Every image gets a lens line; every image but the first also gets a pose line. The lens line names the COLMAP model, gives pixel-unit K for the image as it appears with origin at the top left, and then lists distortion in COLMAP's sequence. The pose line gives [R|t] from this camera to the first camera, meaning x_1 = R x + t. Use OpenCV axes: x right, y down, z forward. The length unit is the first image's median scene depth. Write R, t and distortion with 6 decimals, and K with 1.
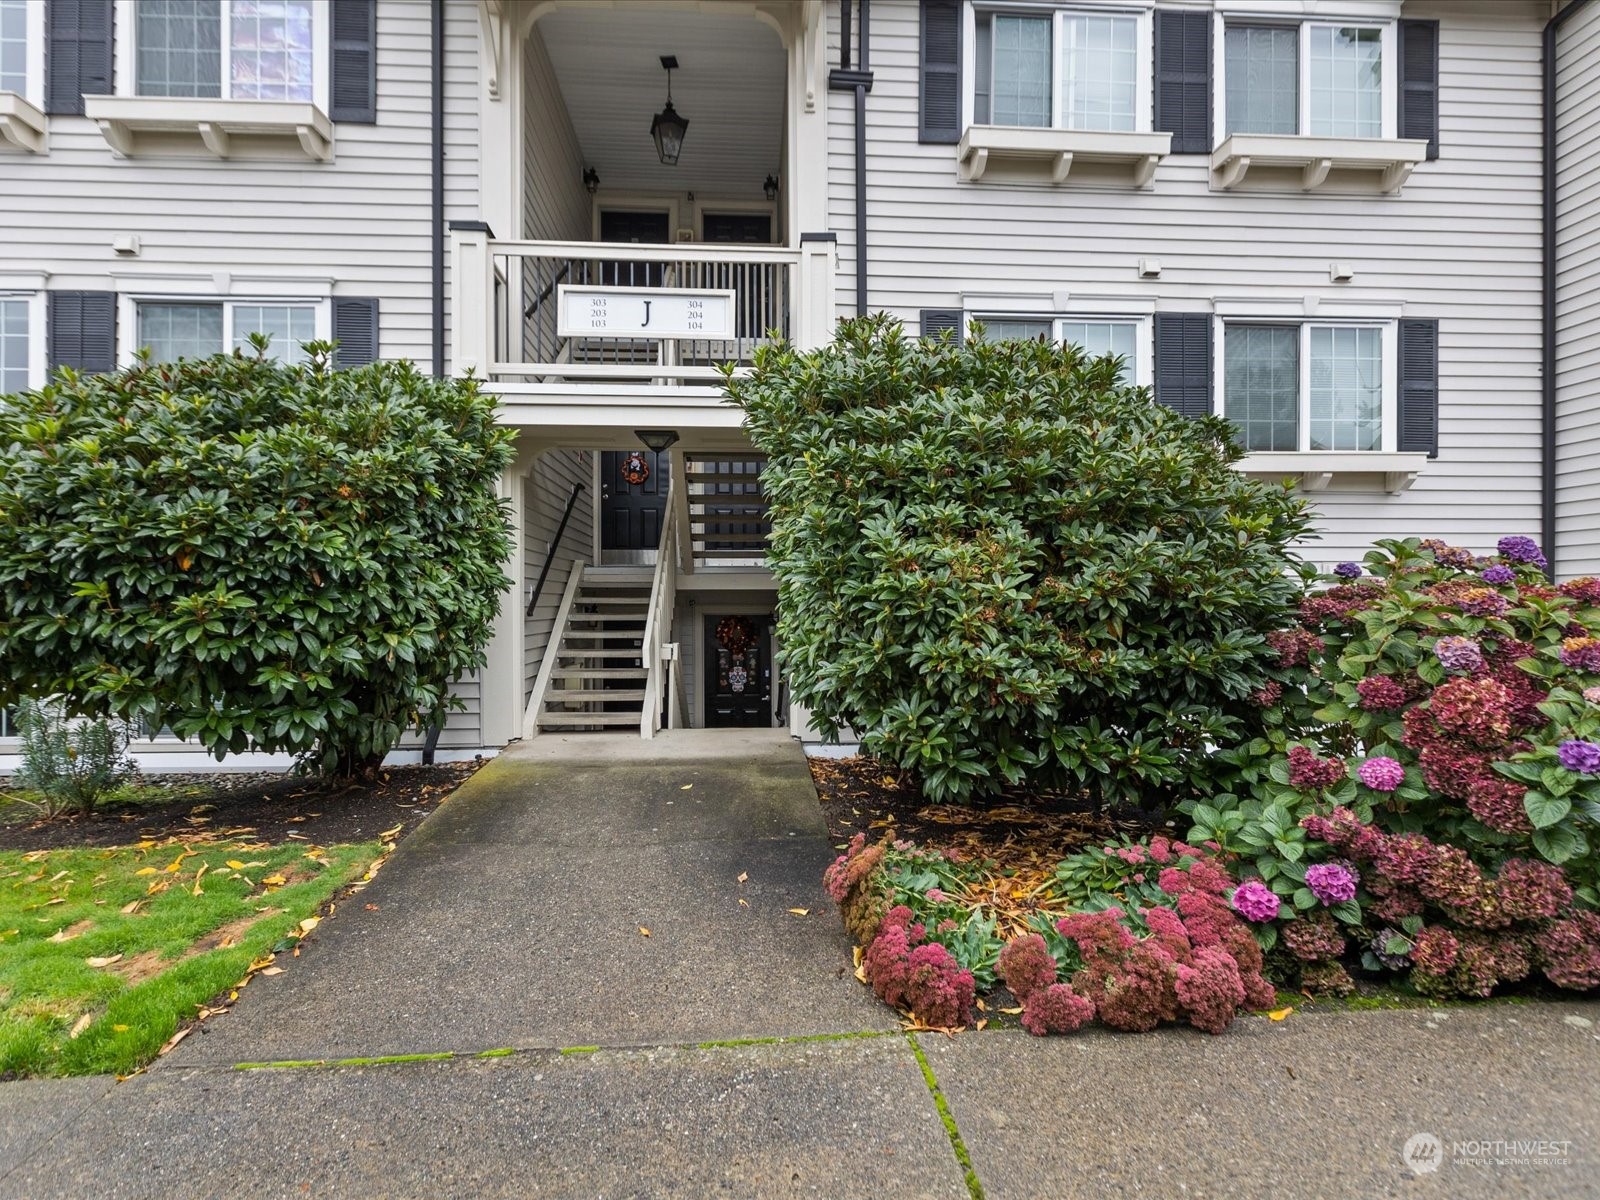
lens RADIAL K [[814.4, 0, 791.7], [0, 814.4, 593.7], [0, 0, 1]] dist [0.003617, 0.001471]
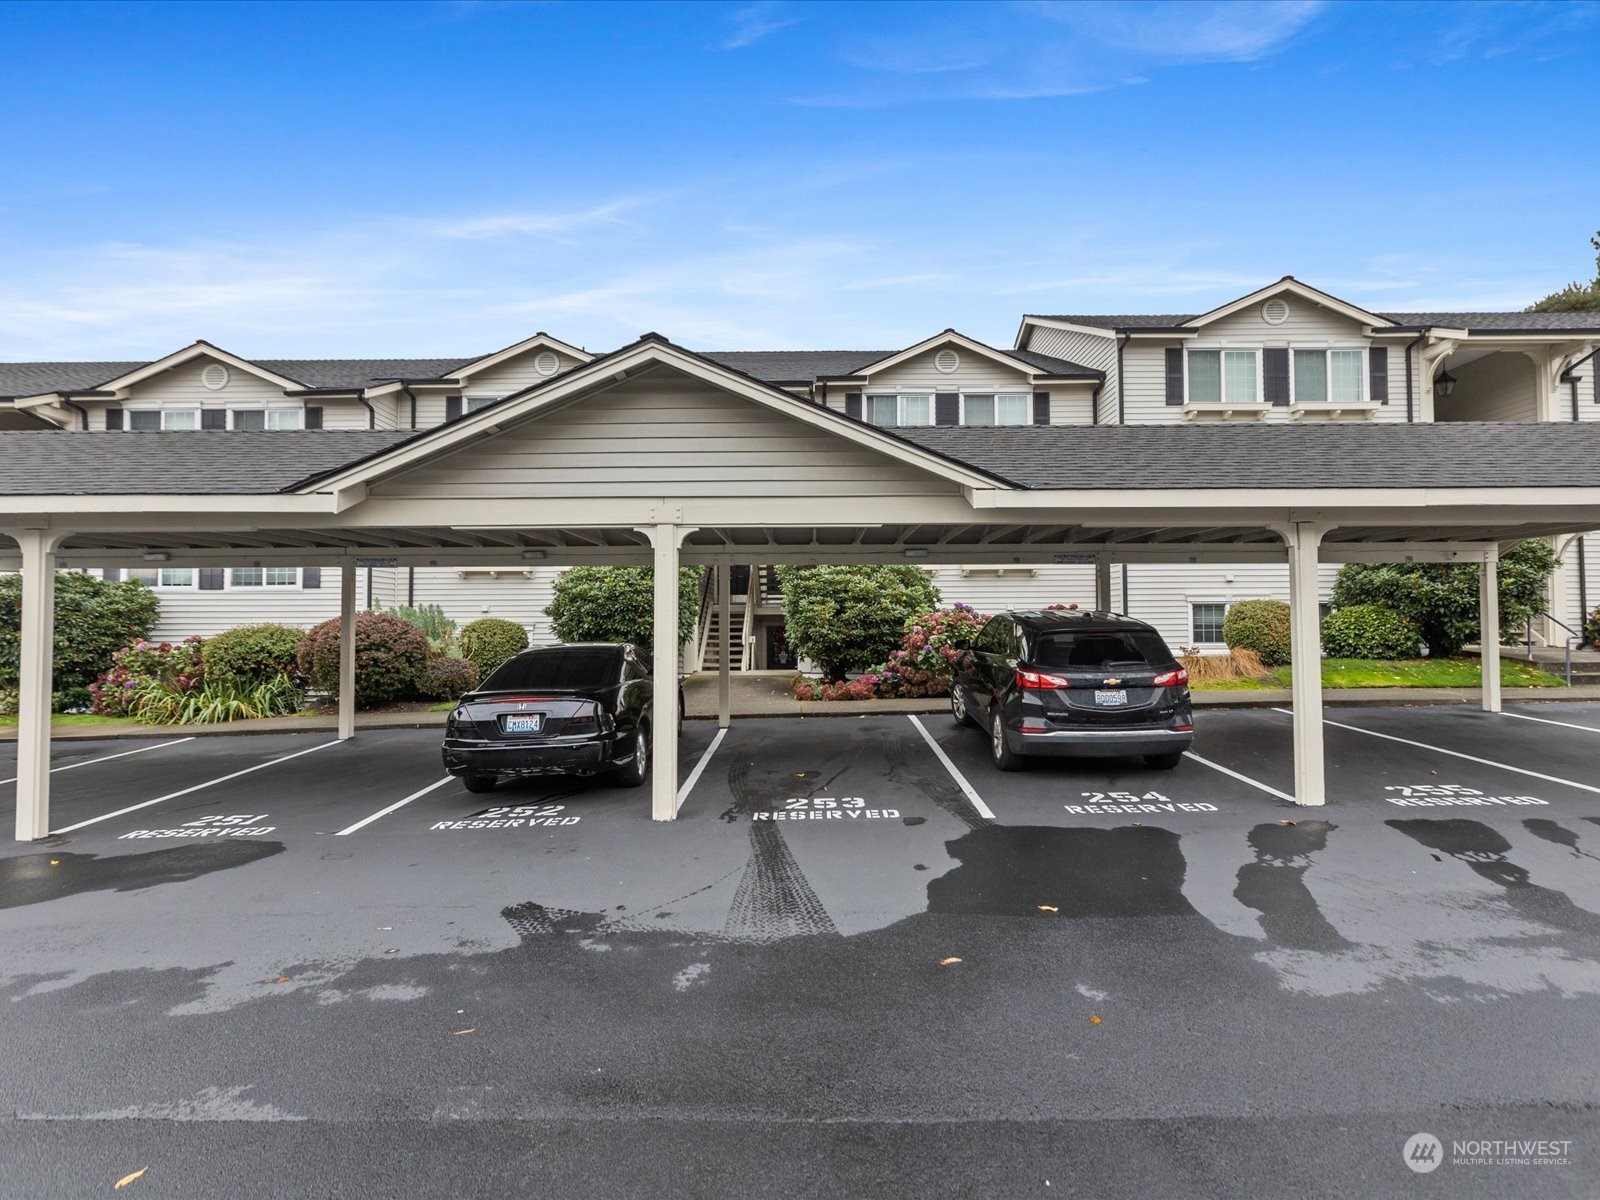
lens RADIAL K [[837.9, 0, 798.6], [0, 837.9, 598.1], [0, 0, 1]] dist [-0.000503, 0.000033]
pose [[0.996644, -0.004773, -0.081713, 0.343867], [0.003364, 0.999843, -0.017373, -0.019946], [0.081783, 0.017040, 0.996504, -2.629038]]
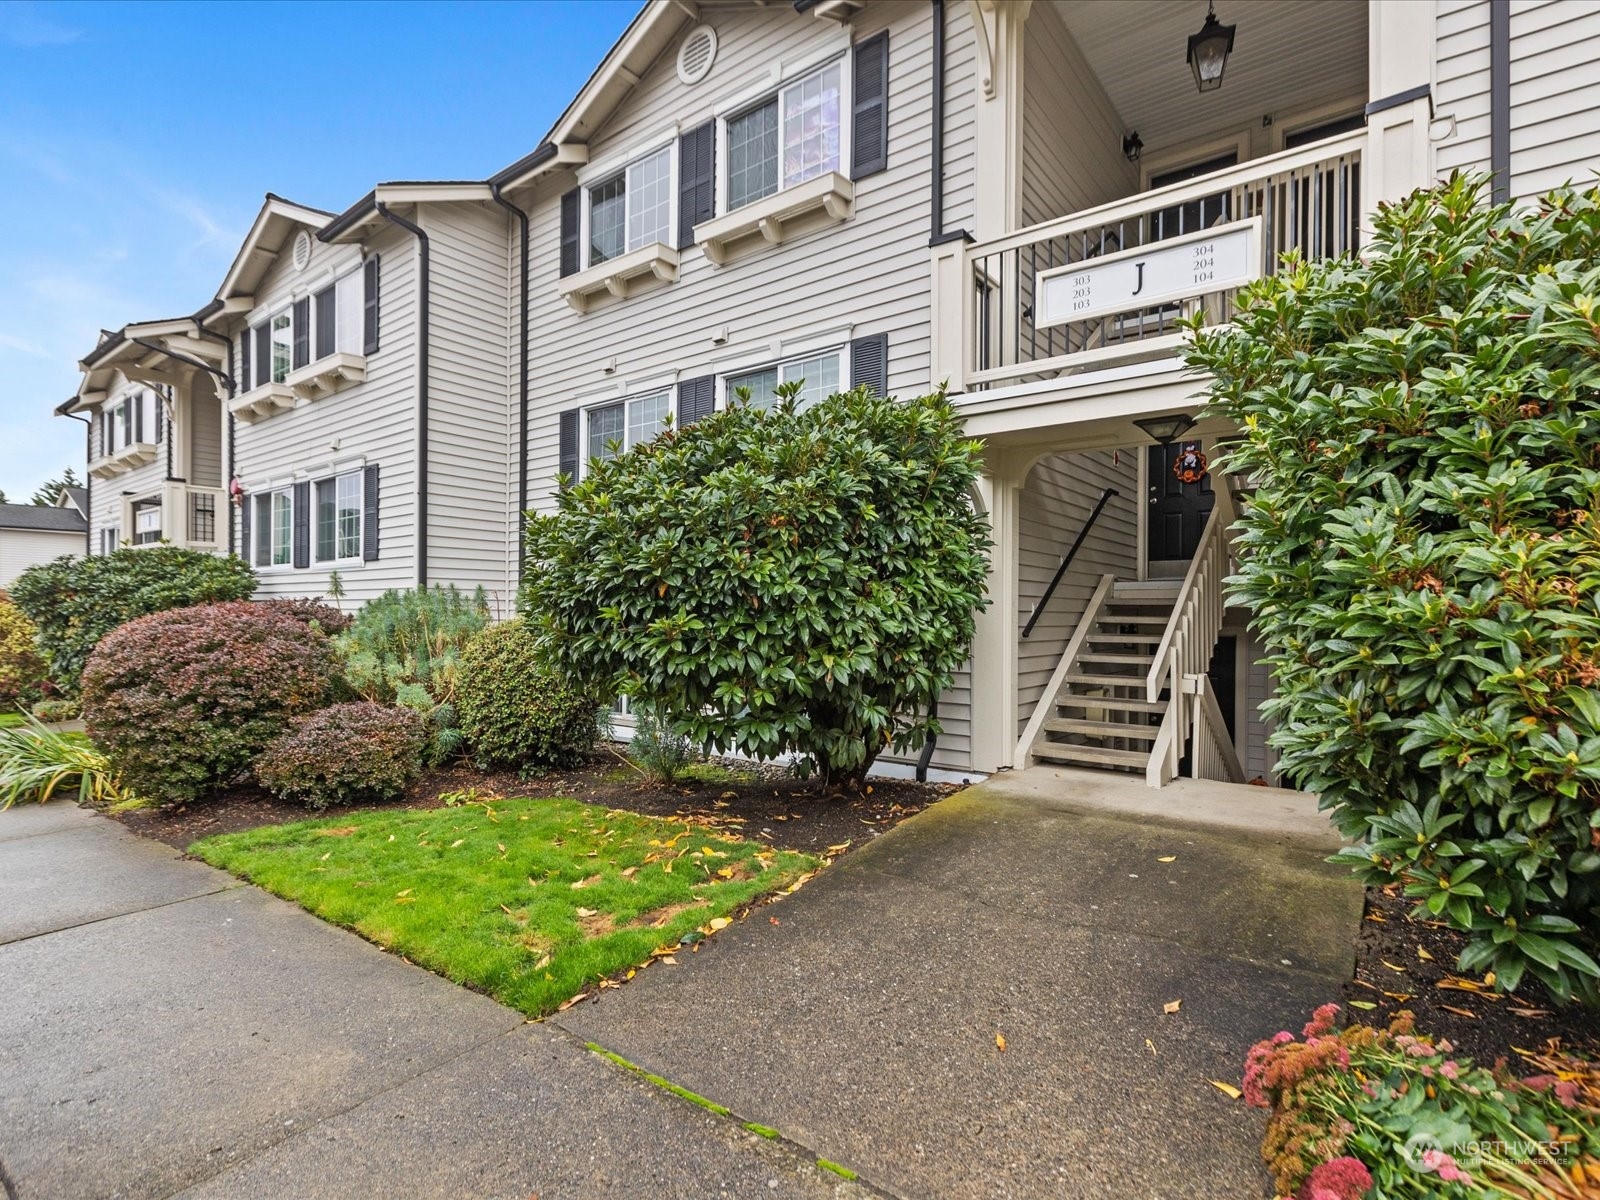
lens RADIAL K [[814.4, 0, 788.8], [0, 814.4, 606.0], [0, 0, 1]] dist [0.003617, 0.001471]
pose [[0.747310, -0.001378, -0.664474, 0.151368], [0.001302, 0.999999, -0.000610, -0.012018], [0.664474, -0.000410, 0.747311, 0.194399]]
